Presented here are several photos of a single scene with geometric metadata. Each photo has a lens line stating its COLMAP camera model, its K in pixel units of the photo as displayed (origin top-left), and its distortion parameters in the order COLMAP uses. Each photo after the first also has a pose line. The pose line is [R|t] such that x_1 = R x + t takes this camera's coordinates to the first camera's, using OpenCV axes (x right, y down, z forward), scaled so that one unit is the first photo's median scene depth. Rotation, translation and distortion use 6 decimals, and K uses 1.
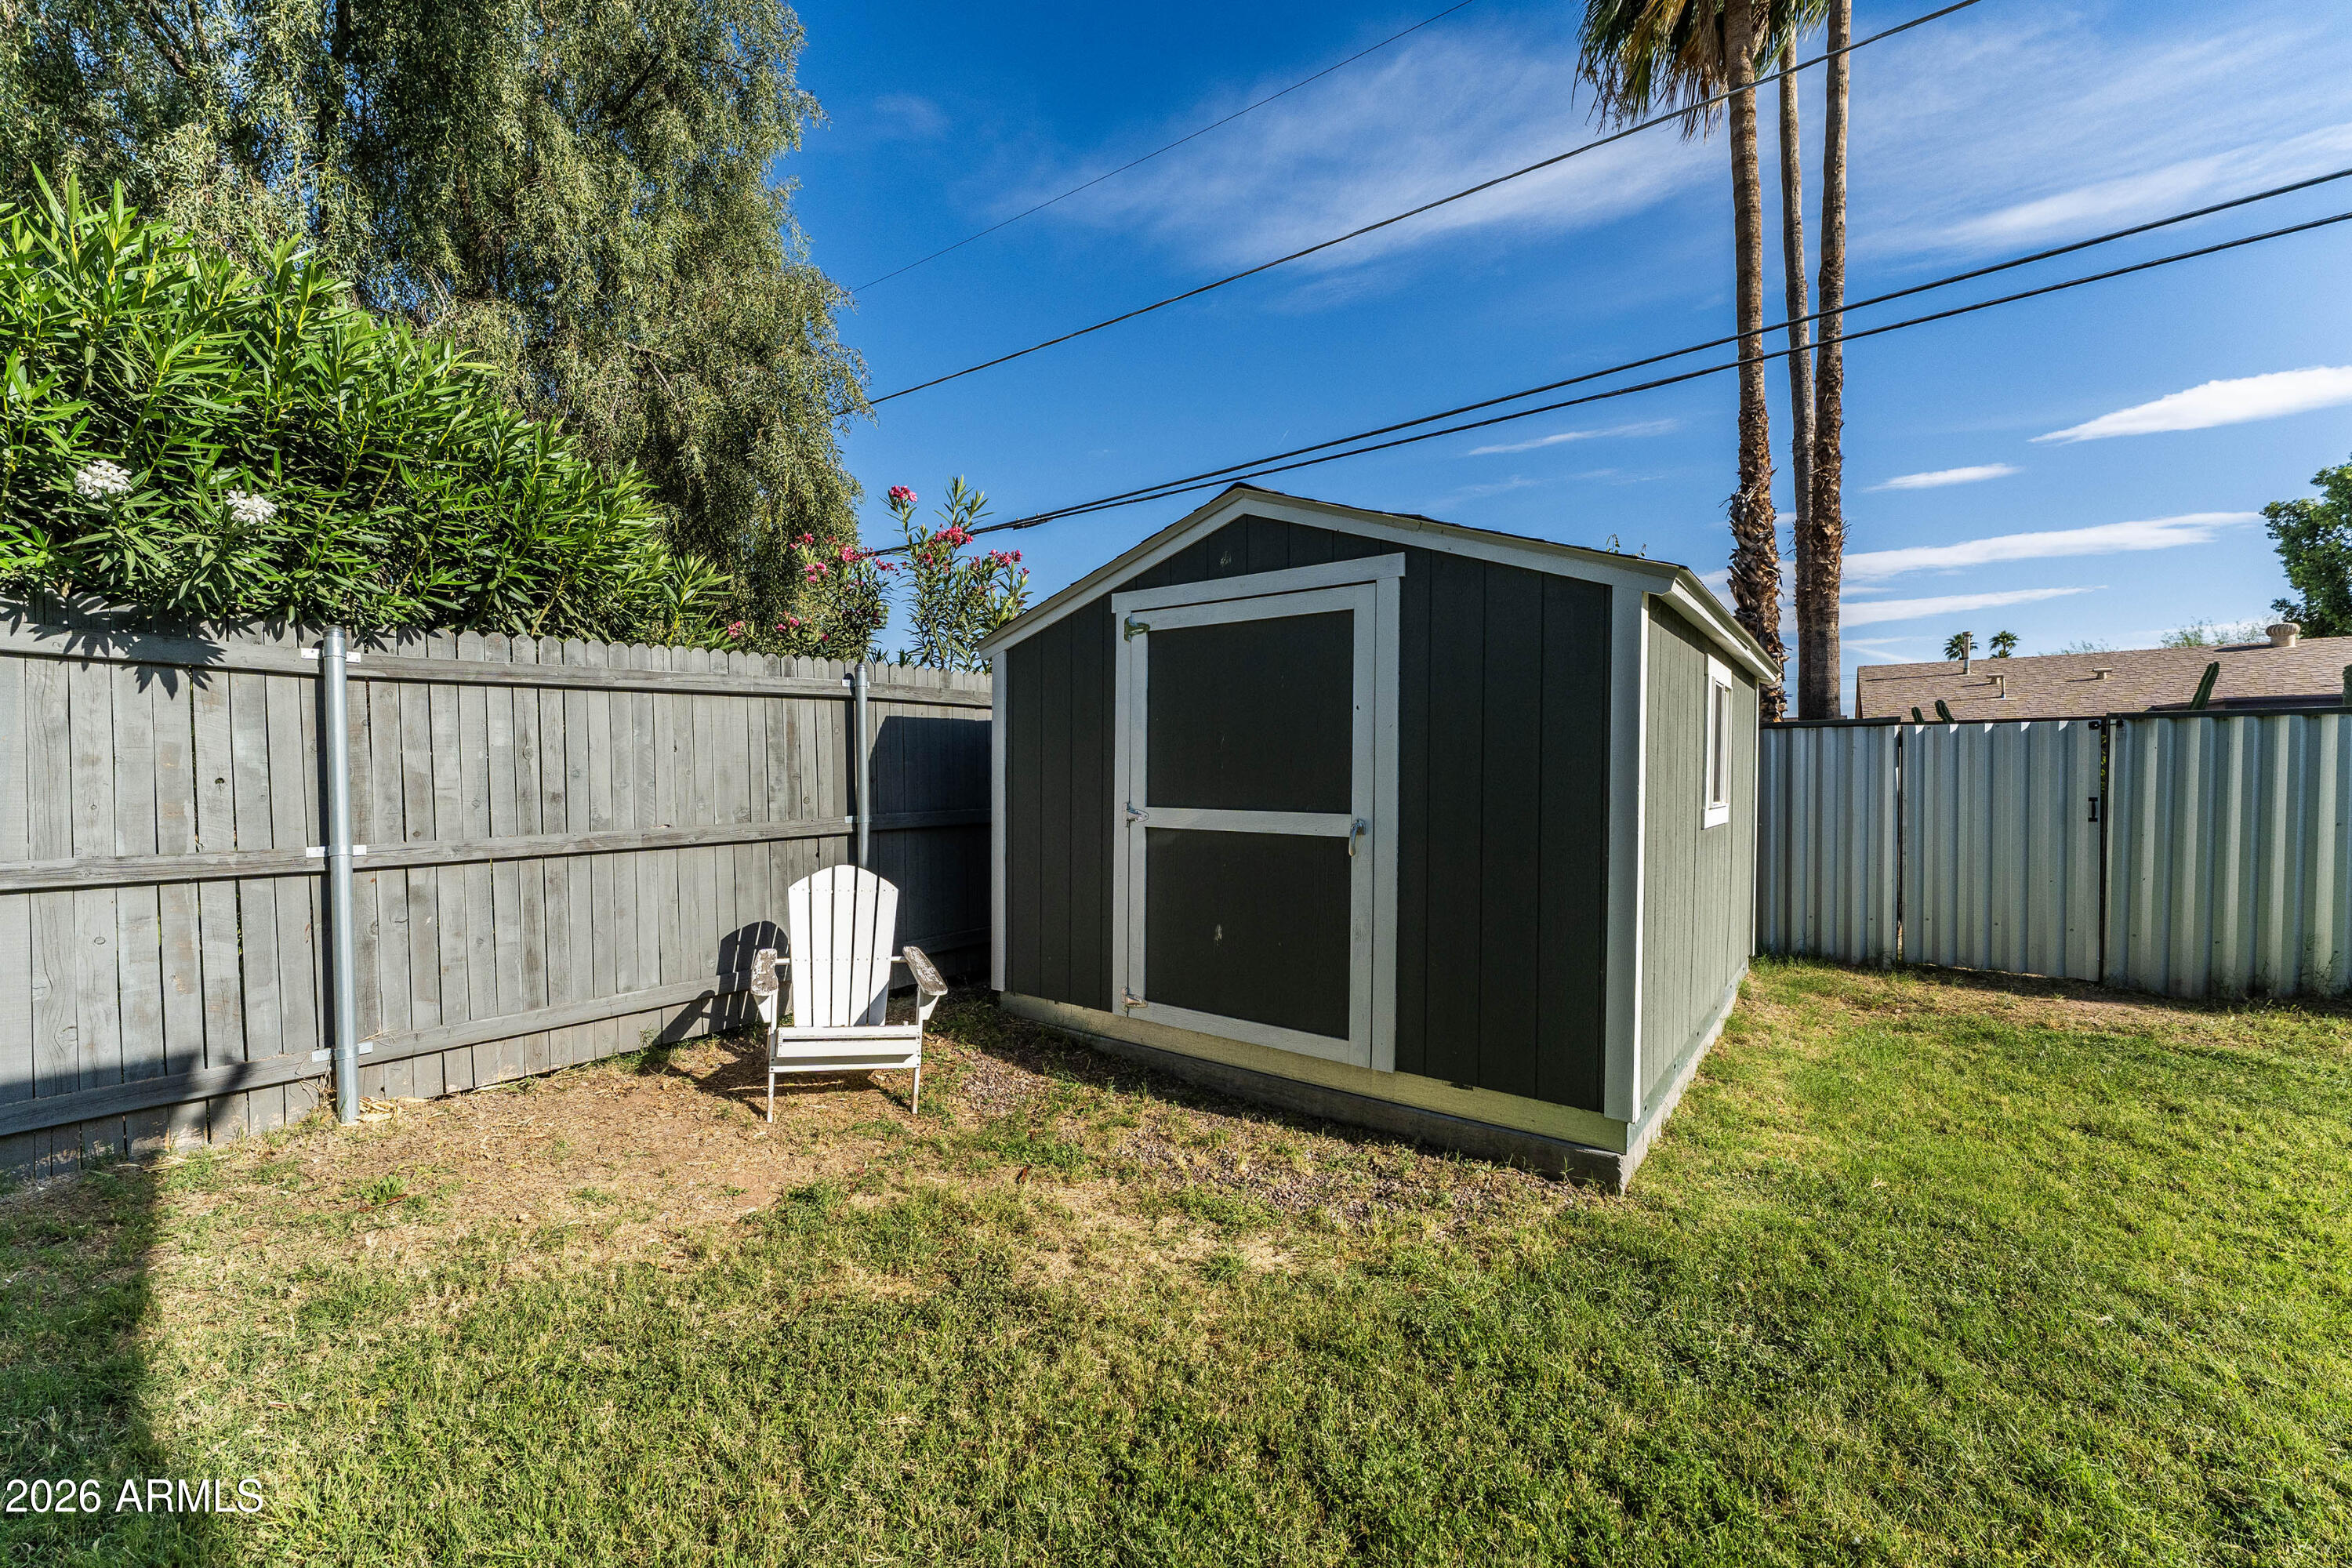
lens RADIAL K [[946.7, 0, 1177.7], [0, 946.7, 786.8], [0, 0, 1]] dist [-0.003841, 0.000943]
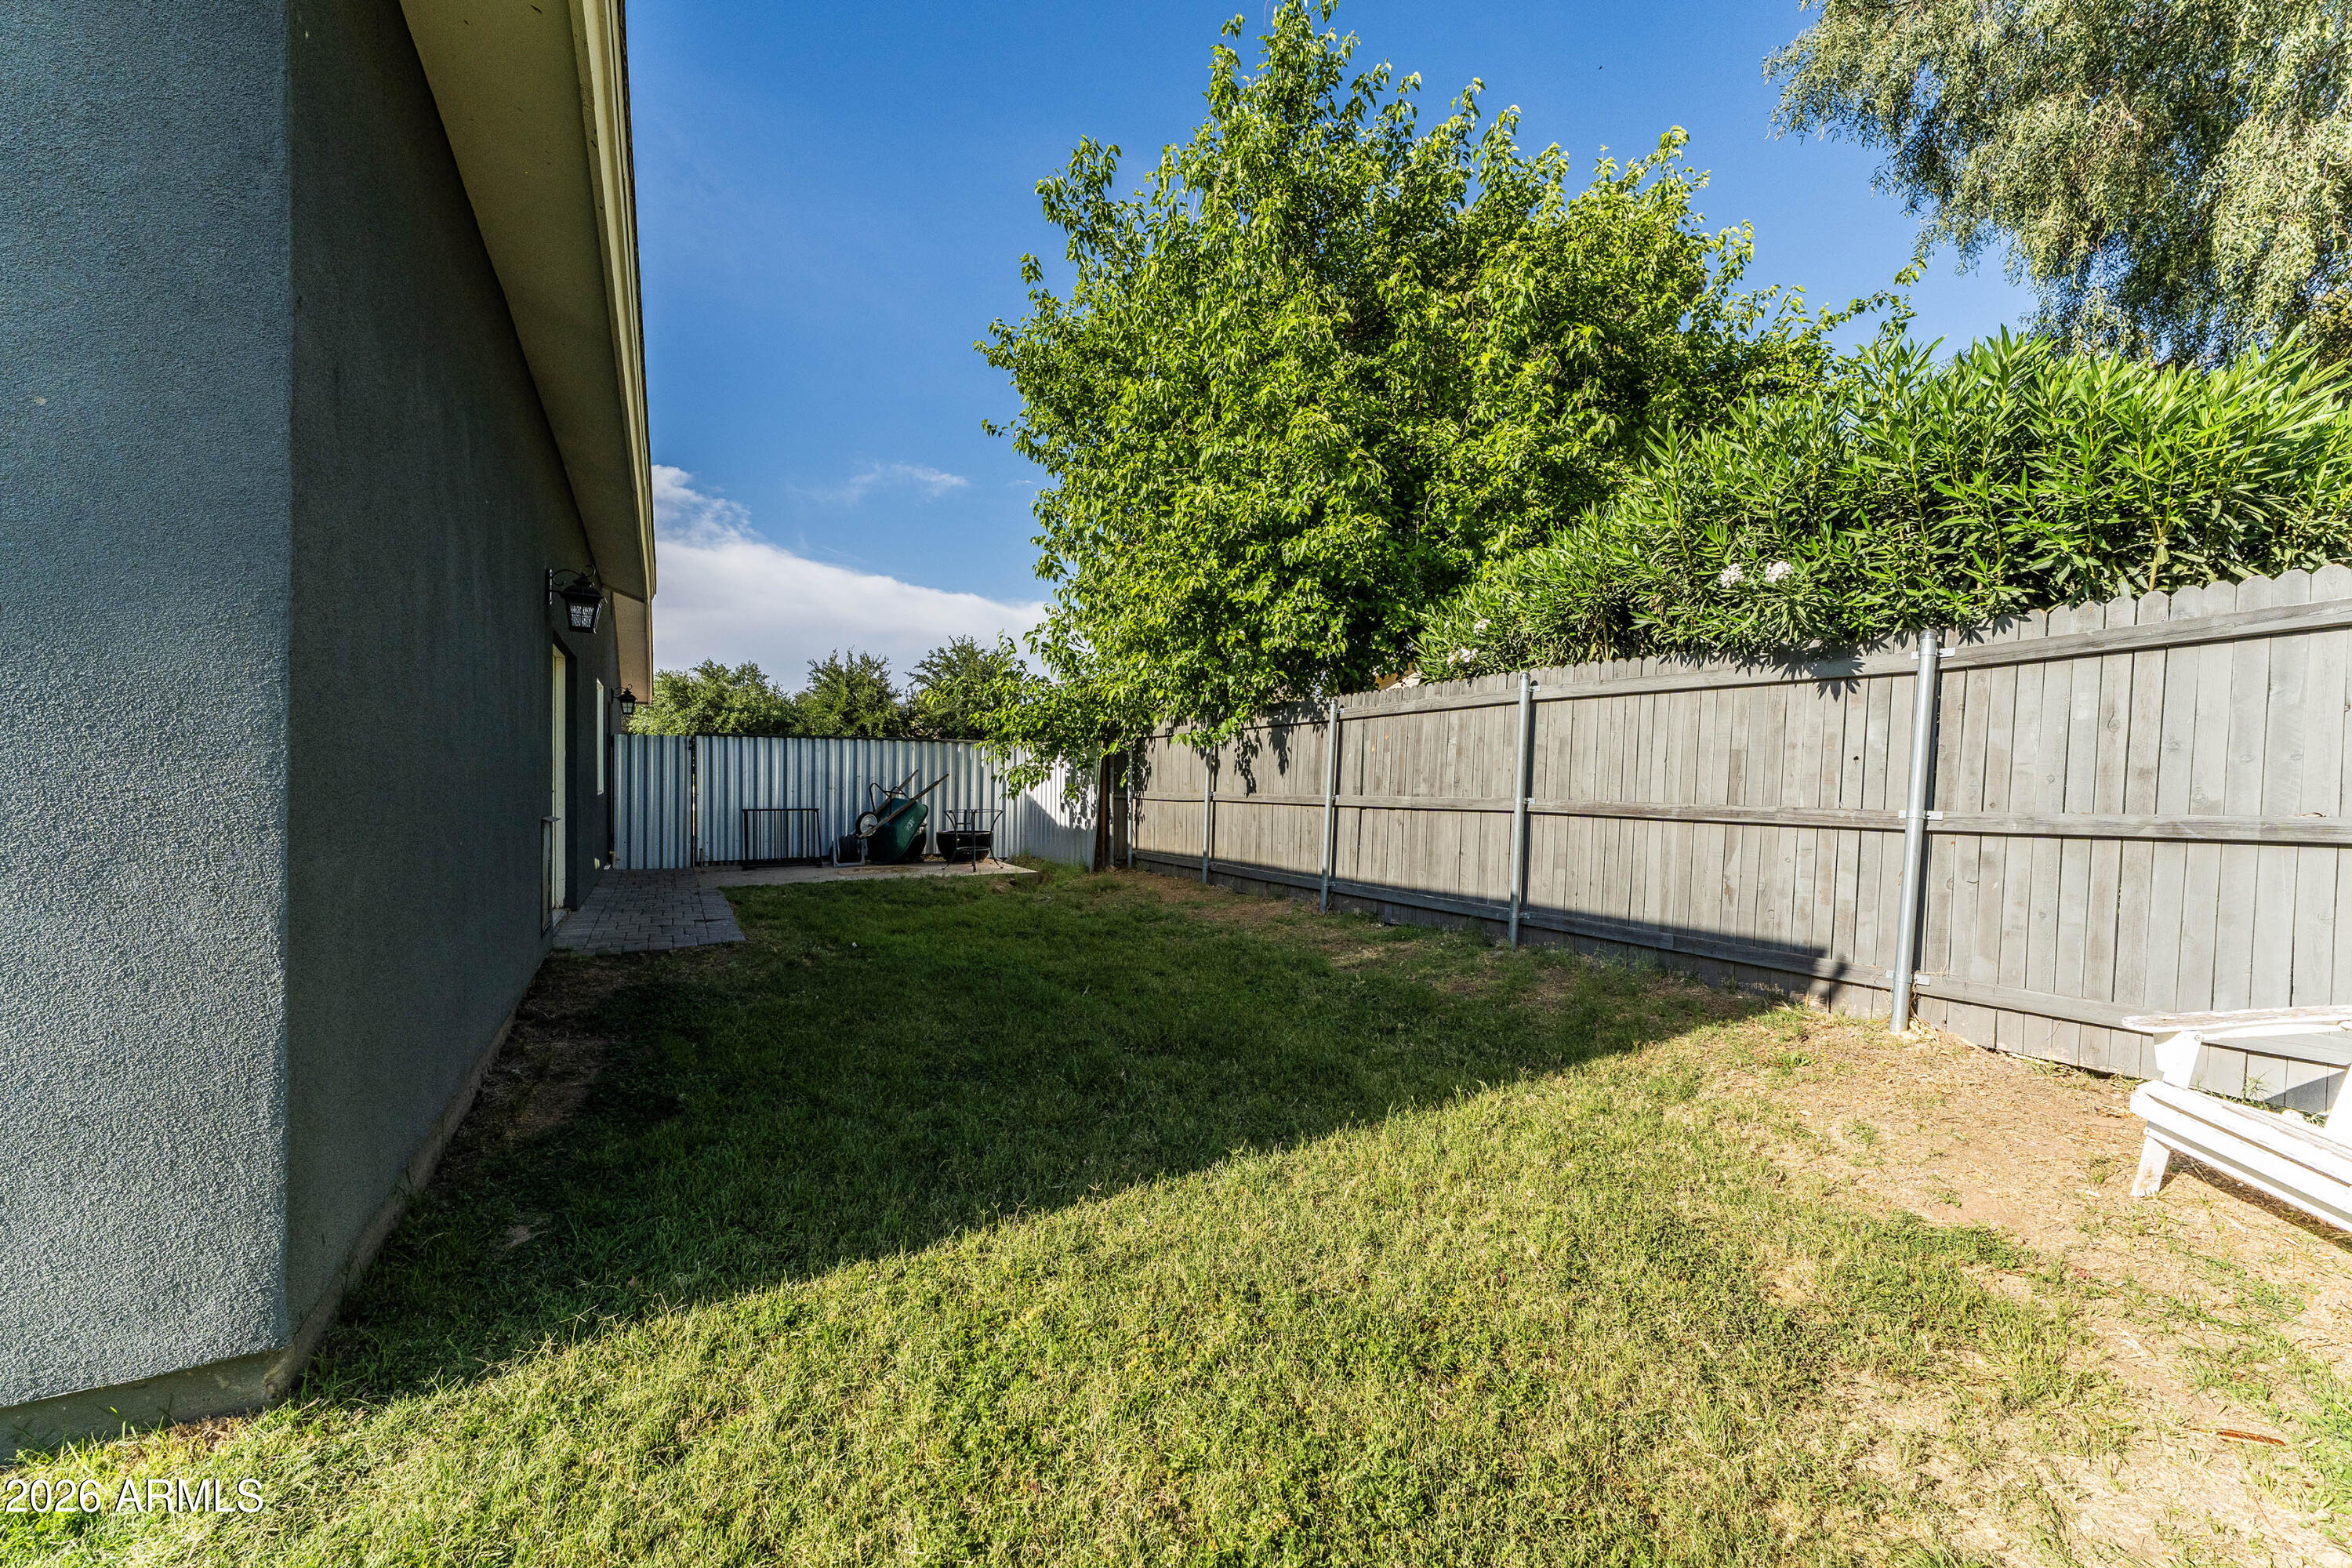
lens RADIAL K [[946.7, 0, 1171.5], [0, 946.7, 787.1], [0, 0, 1]] dist [-0.003841, 0.000943]
pose [[-0.433155, 0.016507, -0.901168, 0.635046], [-0.000755, 0.999825, 0.018678, 0.009798], [0.901319, 0.008771, -0.433067, 0.667999]]
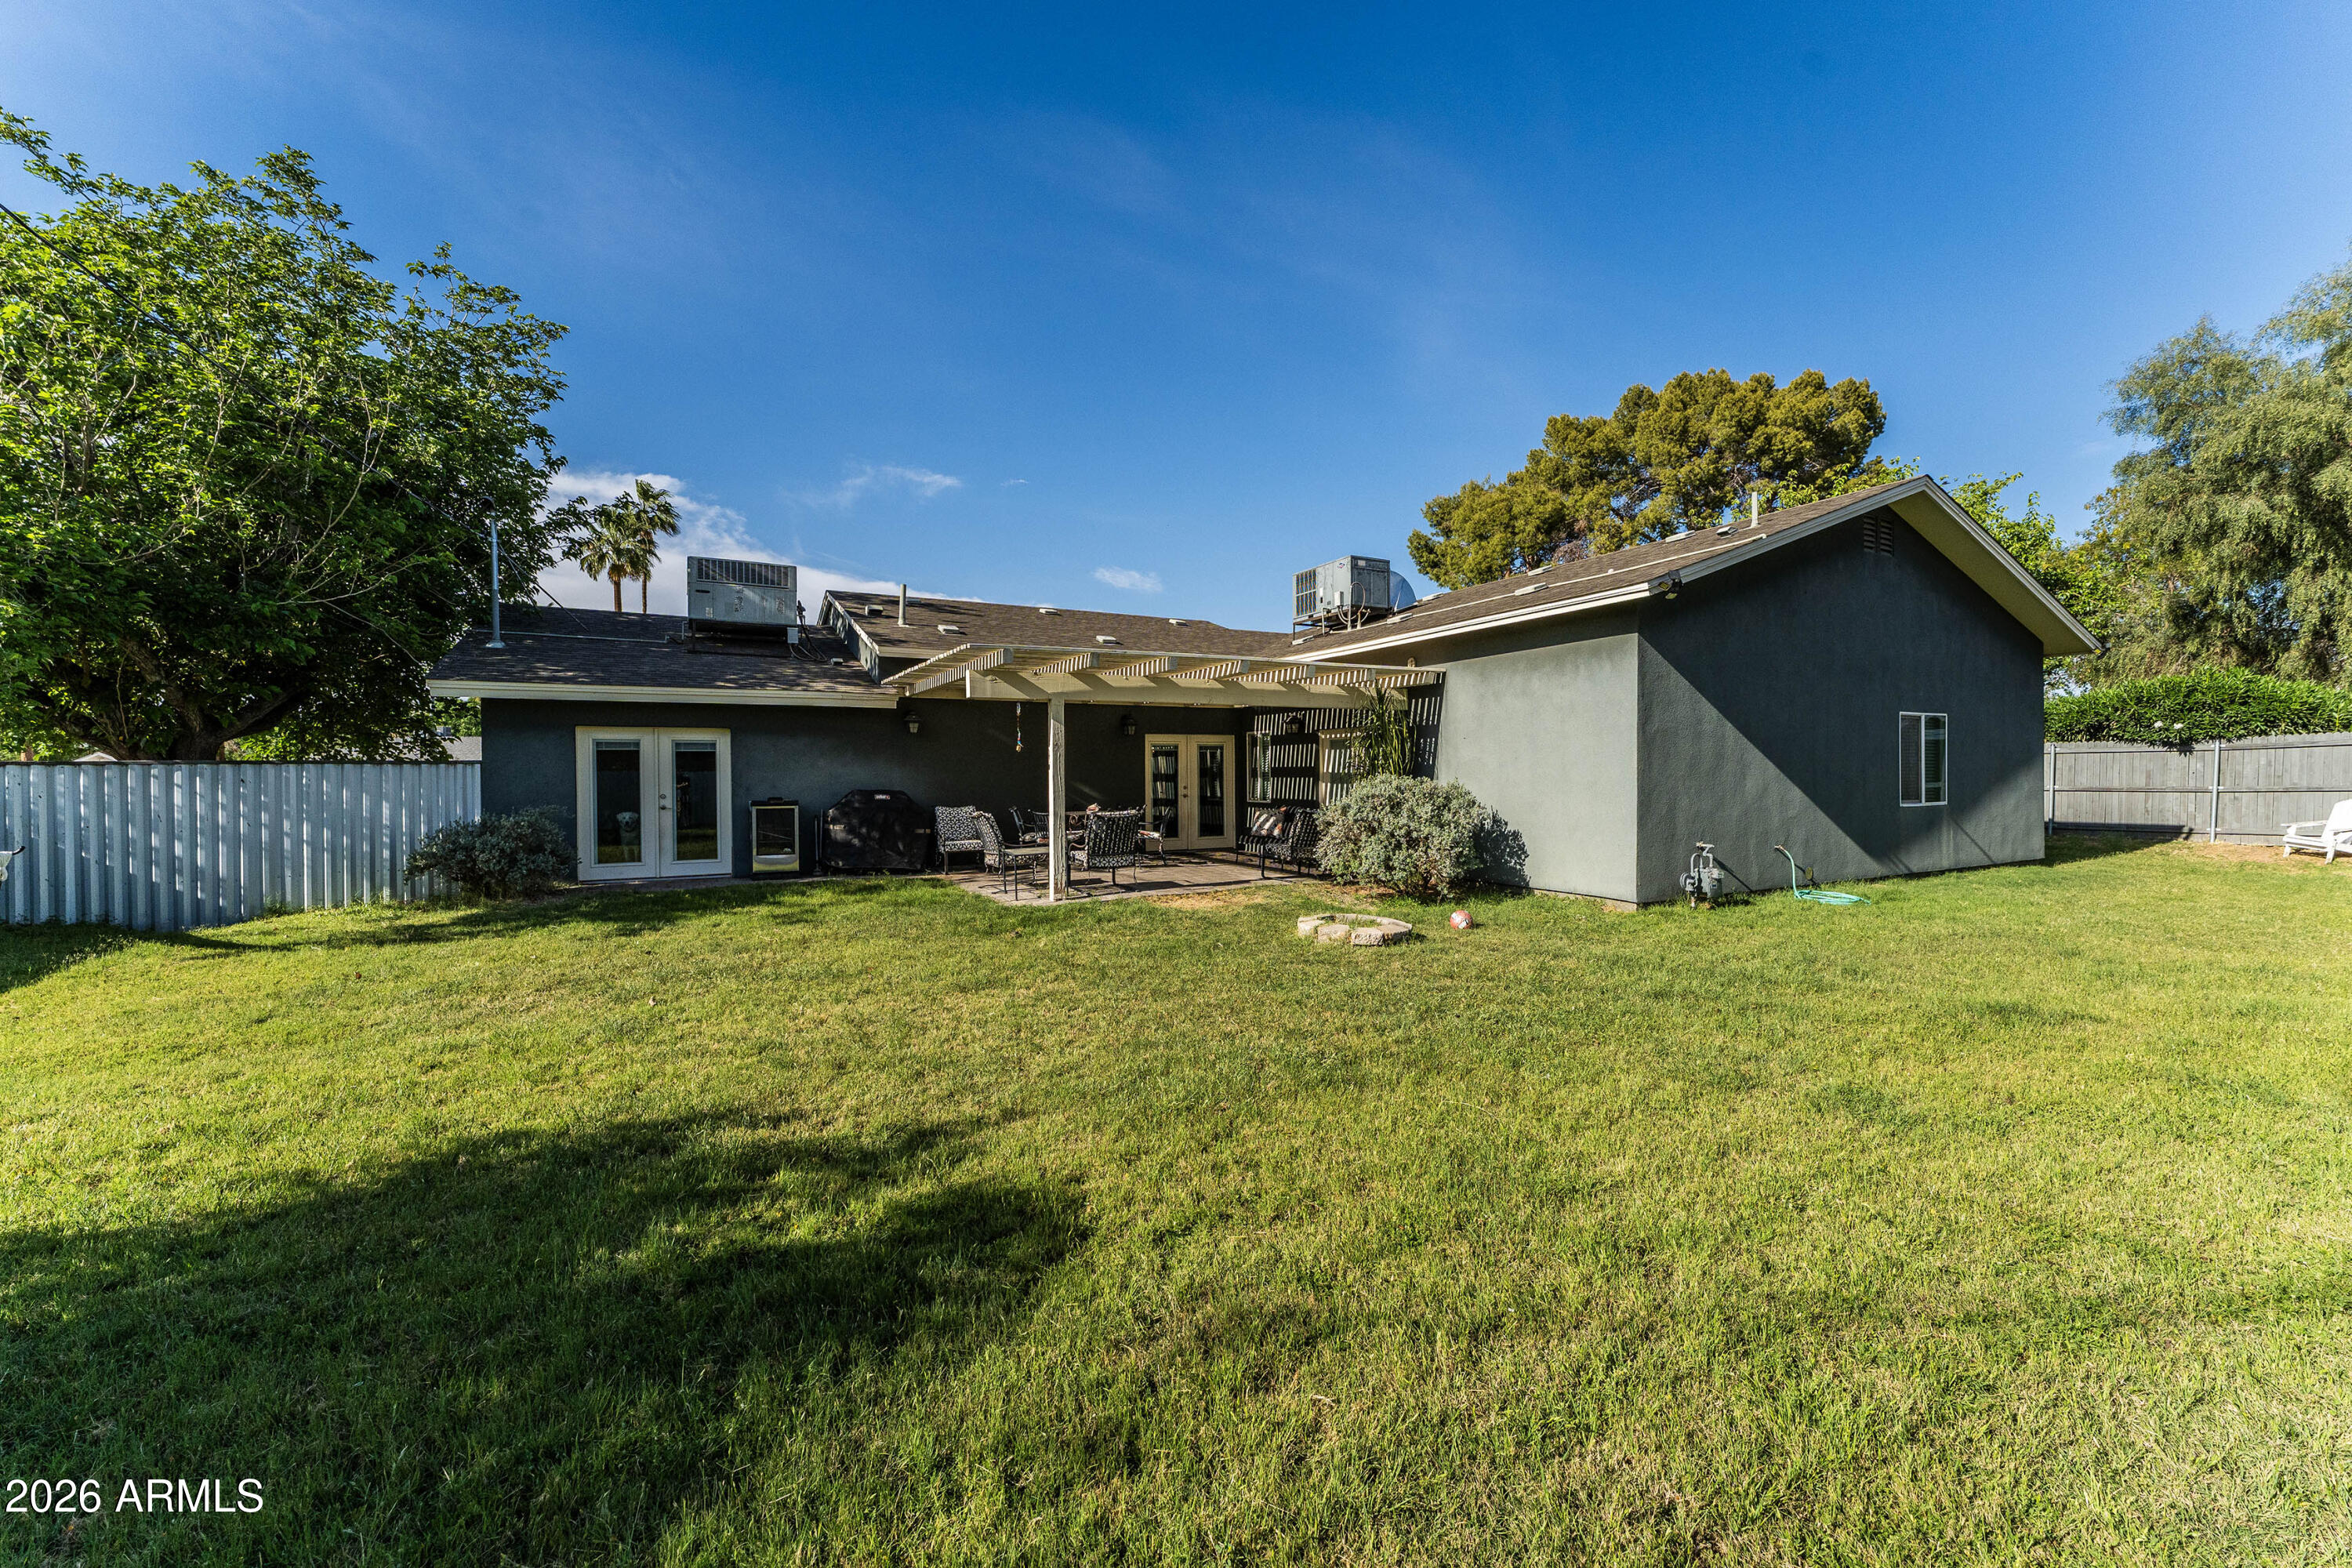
lens RADIAL K [[946.7, 0, 1183.5], [0, 946.7, 786.2], [0, 0, 1]] dist [-0.003841, 0.000943]
pose [[-0.433839, 0.012673, -0.900901, 5.665066], [0.005463, 0.999920, 0.011435, -0.020971], [0.900974, 0.000039, -0.433874, -1.620735]]
